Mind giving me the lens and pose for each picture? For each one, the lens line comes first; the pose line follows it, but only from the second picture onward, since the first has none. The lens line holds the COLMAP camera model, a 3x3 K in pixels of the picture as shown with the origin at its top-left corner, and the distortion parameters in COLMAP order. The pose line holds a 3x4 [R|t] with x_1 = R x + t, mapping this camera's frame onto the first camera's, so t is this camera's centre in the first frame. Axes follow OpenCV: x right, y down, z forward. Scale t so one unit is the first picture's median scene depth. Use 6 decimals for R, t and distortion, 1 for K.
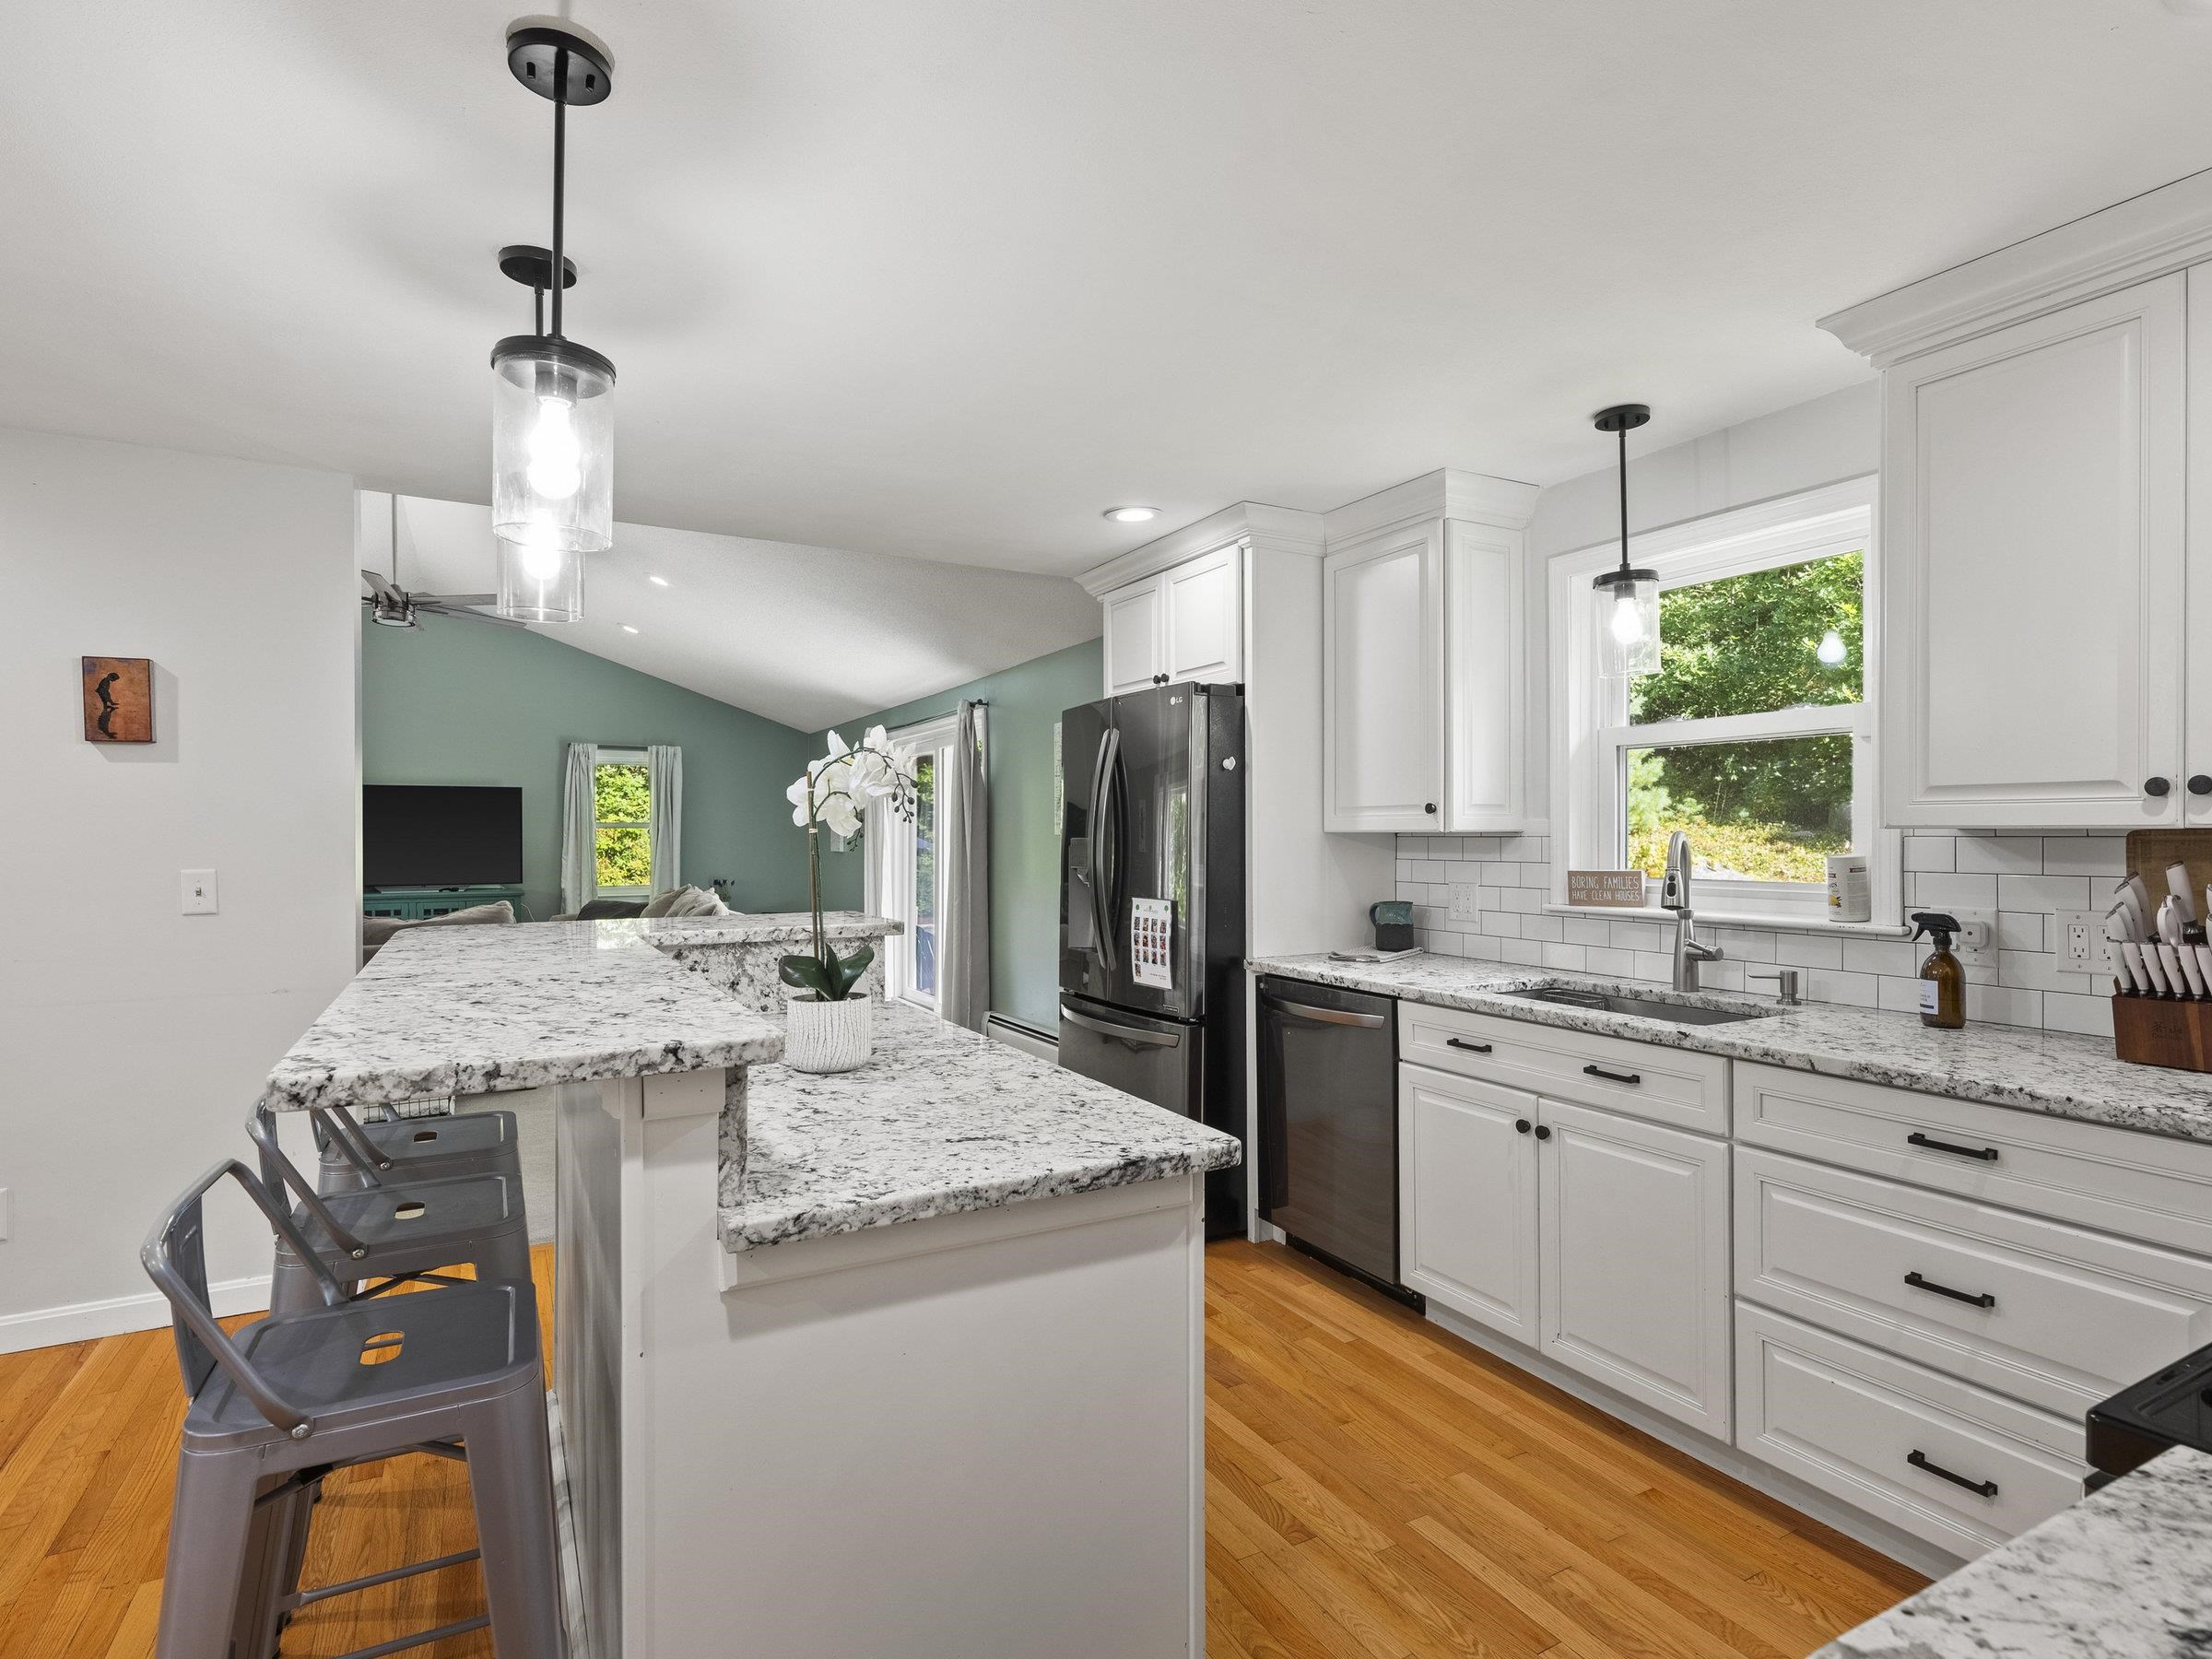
lens RADIAL K [[1133.7, 0, 1112.8], [0, 1133.7, 838.9], [0, 0, 1]] dist [0.003118, -0.000805]
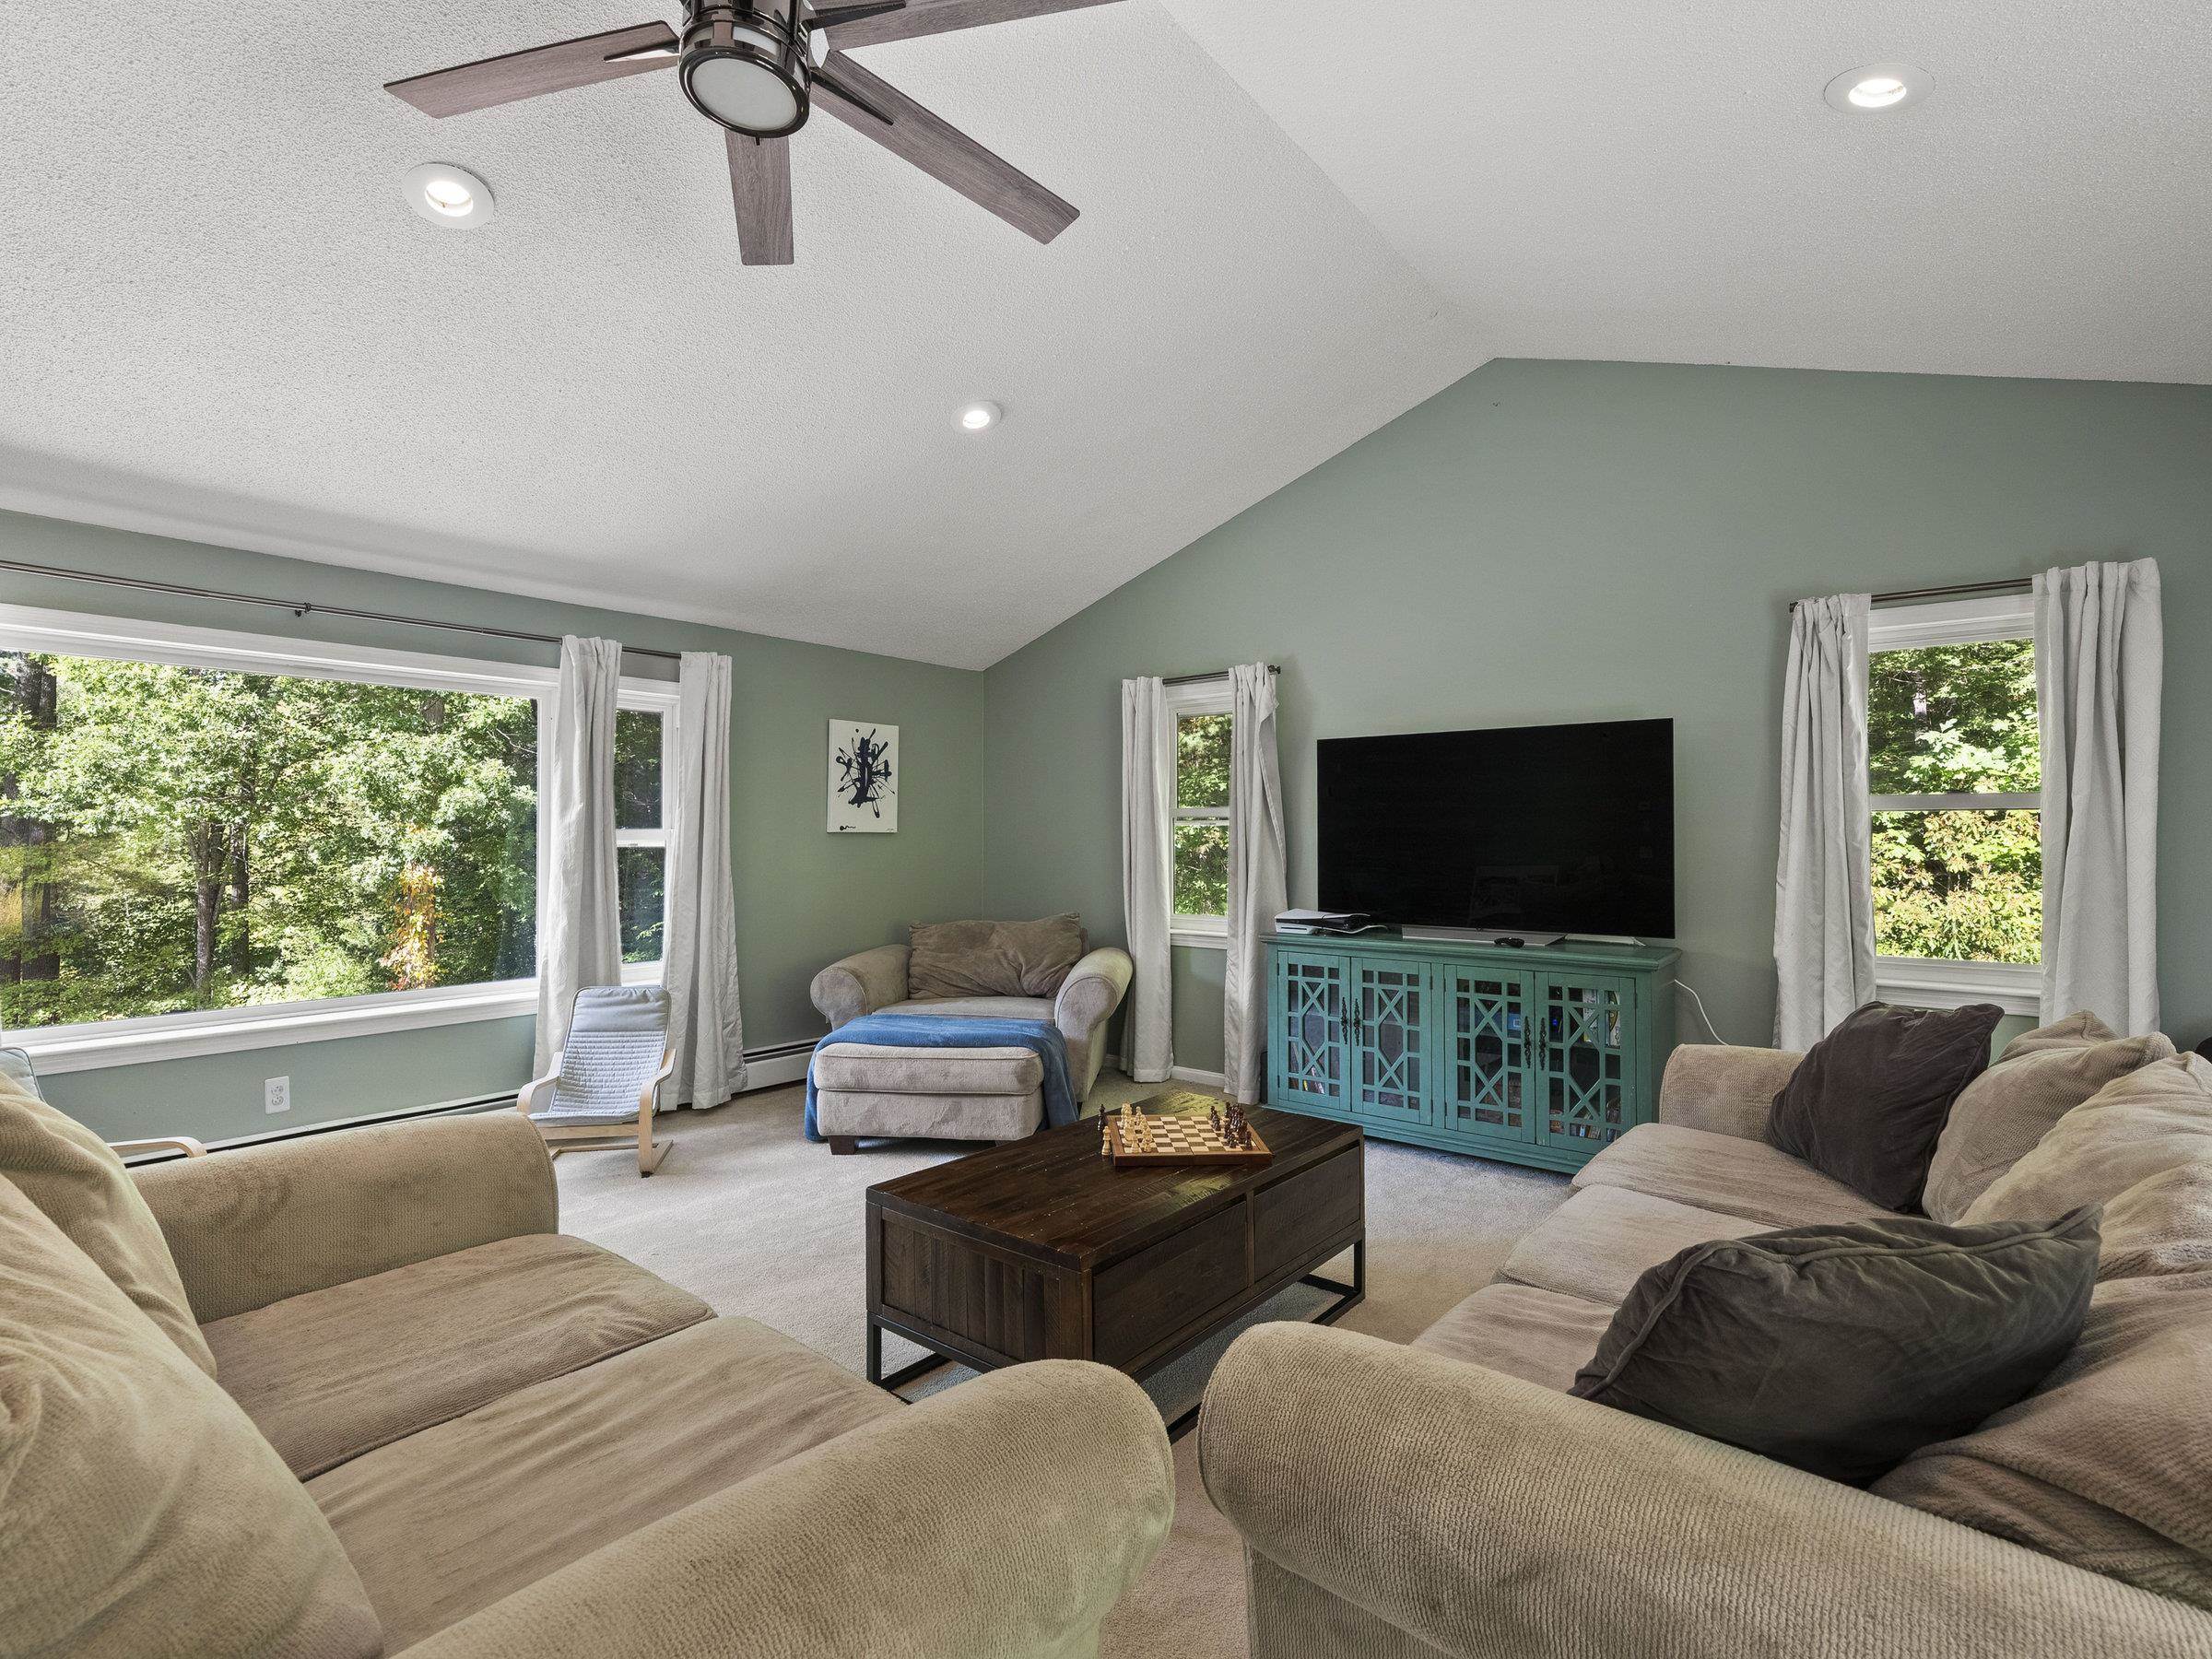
lens RADIAL K [[1047.6, 0, 1106.0], [0, 1047.6, 829.5], [0, 0, 1]] dist [0.000496, 0.000176]
pose [[0.377891, -0.002752, -0.925846, -0.796530], [-0.005324, 0.999973, -0.005145, 0.000344], [0.925835, 0.006874, 0.377866, 2.237640]]
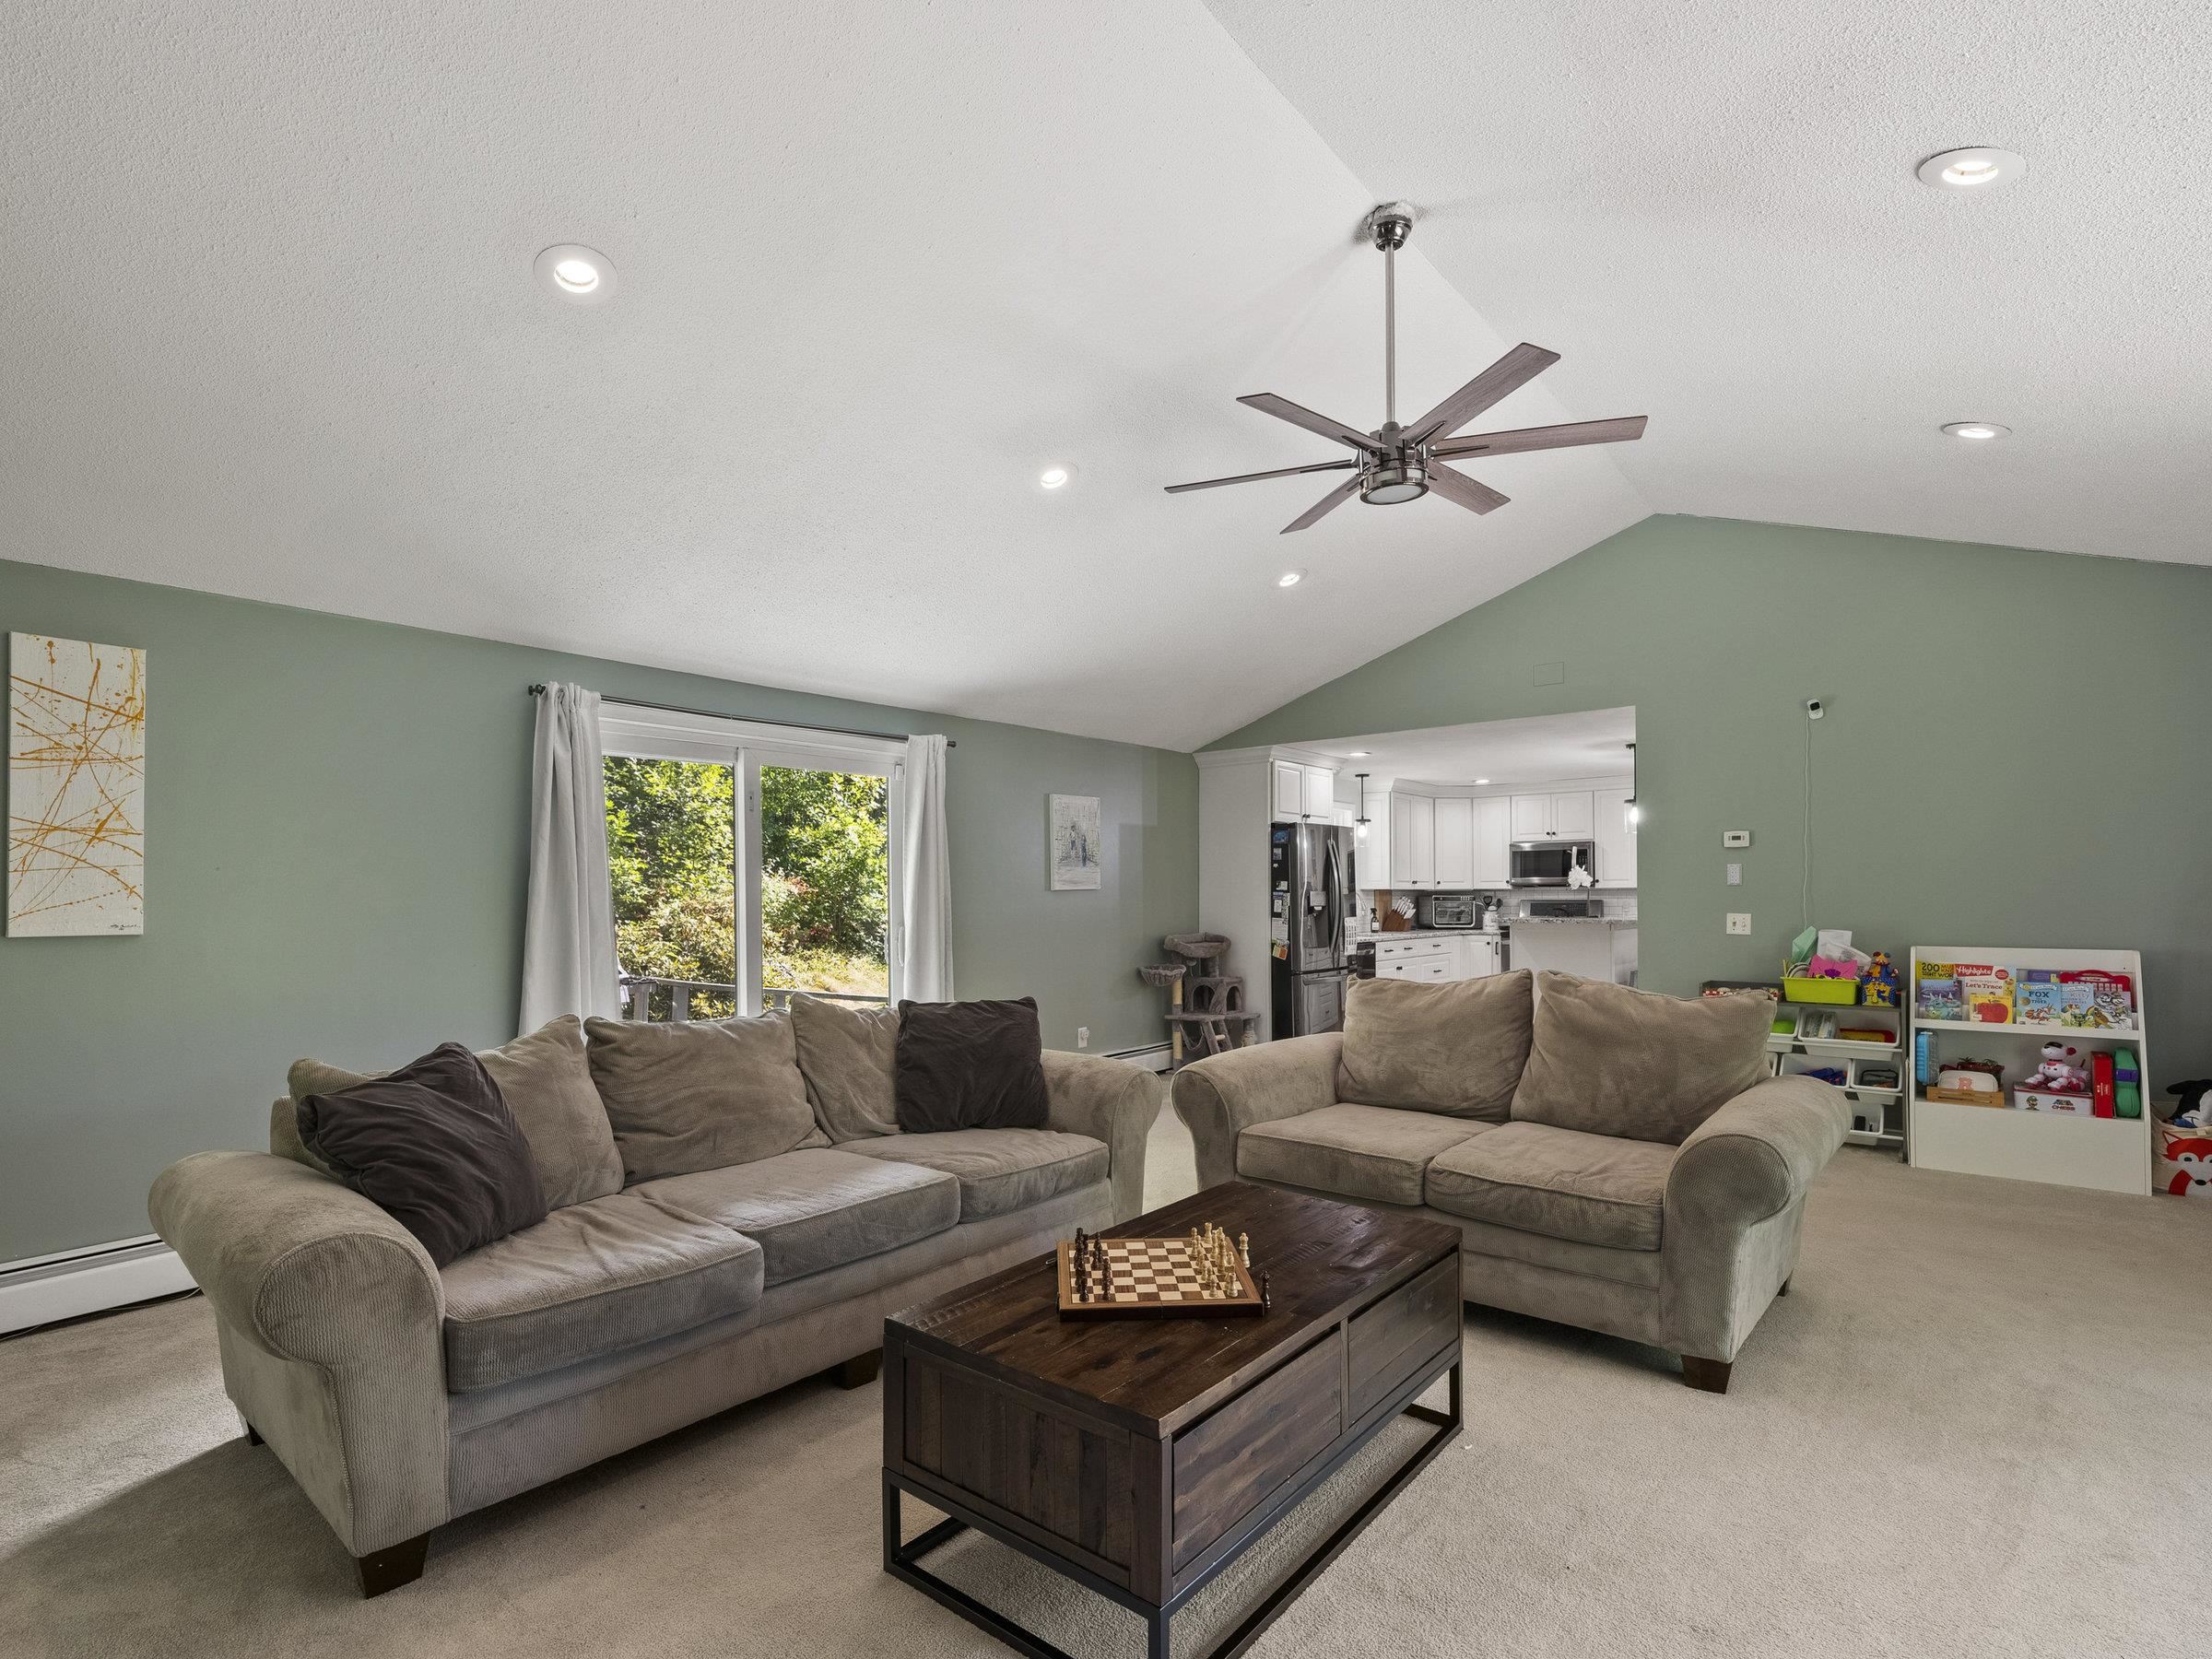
lens RADIAL K [[1086.9, 0, 1106.0], [0, 1086.9, 829.5], [0, 0, 1]] dist [-0.000553, -0.000056]
pose [[-0.378022, 0.056488, 0.924072, -2.445959], [0.000358, 0.998146, -0.060870, 0.006495], [-0.925796, -0.022680, -0.377341, 3.029189]]
